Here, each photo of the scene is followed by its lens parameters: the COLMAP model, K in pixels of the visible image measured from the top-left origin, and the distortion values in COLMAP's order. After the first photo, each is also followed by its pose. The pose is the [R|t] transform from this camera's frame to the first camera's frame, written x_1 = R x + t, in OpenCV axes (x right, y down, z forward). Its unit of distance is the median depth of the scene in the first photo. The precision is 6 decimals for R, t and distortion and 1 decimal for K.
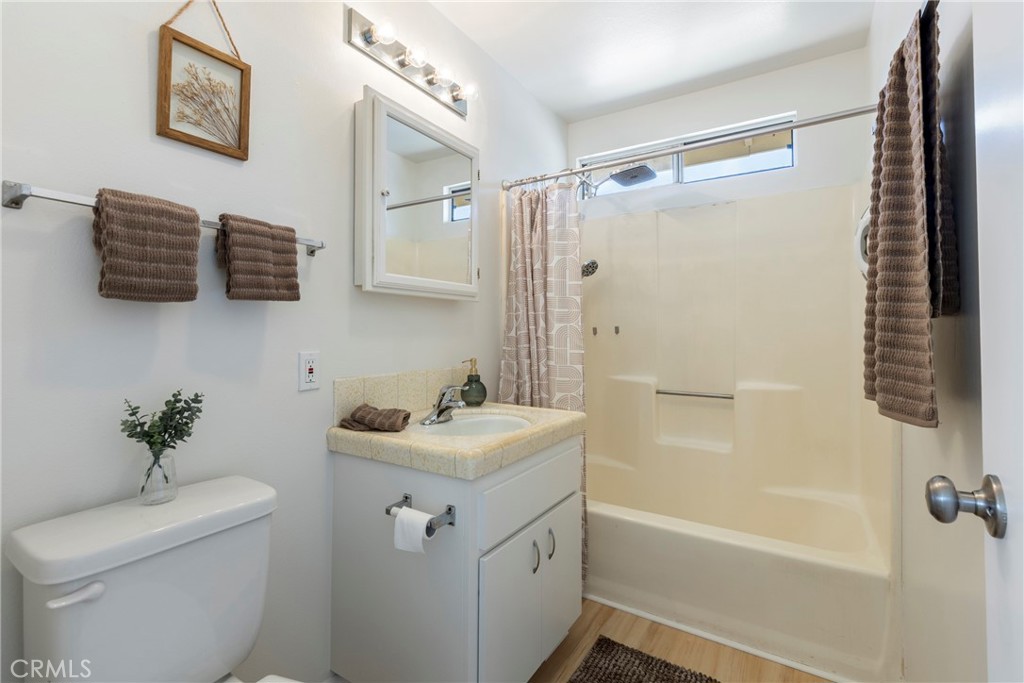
lens RADIAL K [[463.7, 0, 508.7], [0, 463.7, 340.4], [0, 0, 1]] dist [0.002869, 0.000443]
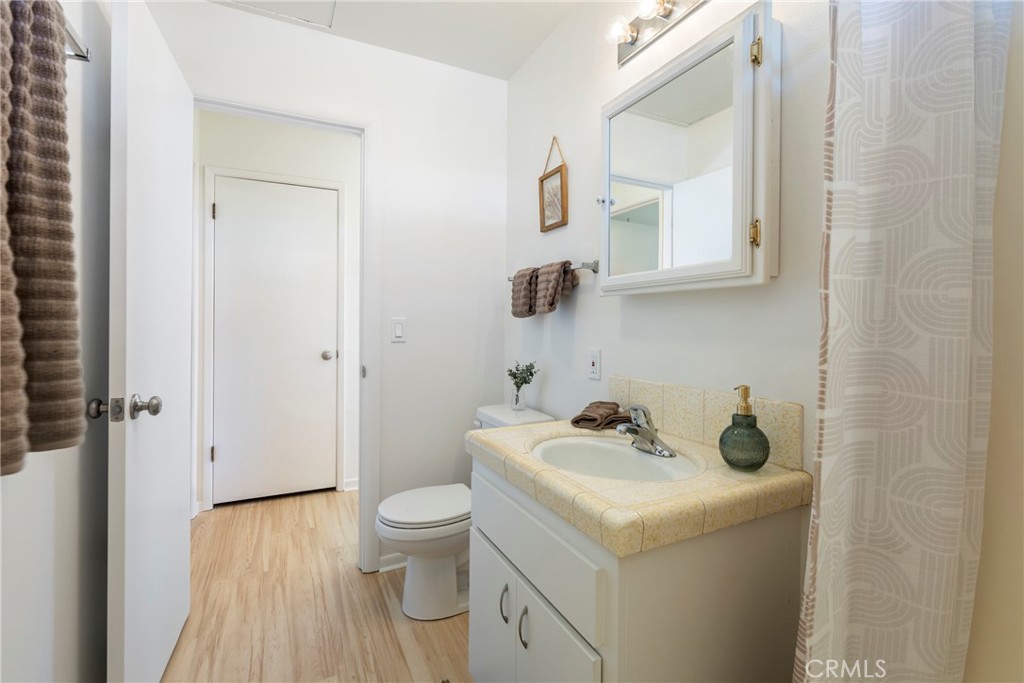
lens RADIAL K [[463.7, 0, 508.7], [0, 463.7, 340.4], [0, 0, 1]] dist [0.002869, 0.000443]
pose [[-0.521864, 0.014906, -0.852898, 0.811336], [-0.032024, 0.998800, 0.037050, -0.039172], [0.852427, 0.046648, -0.520761, 1.529459]]
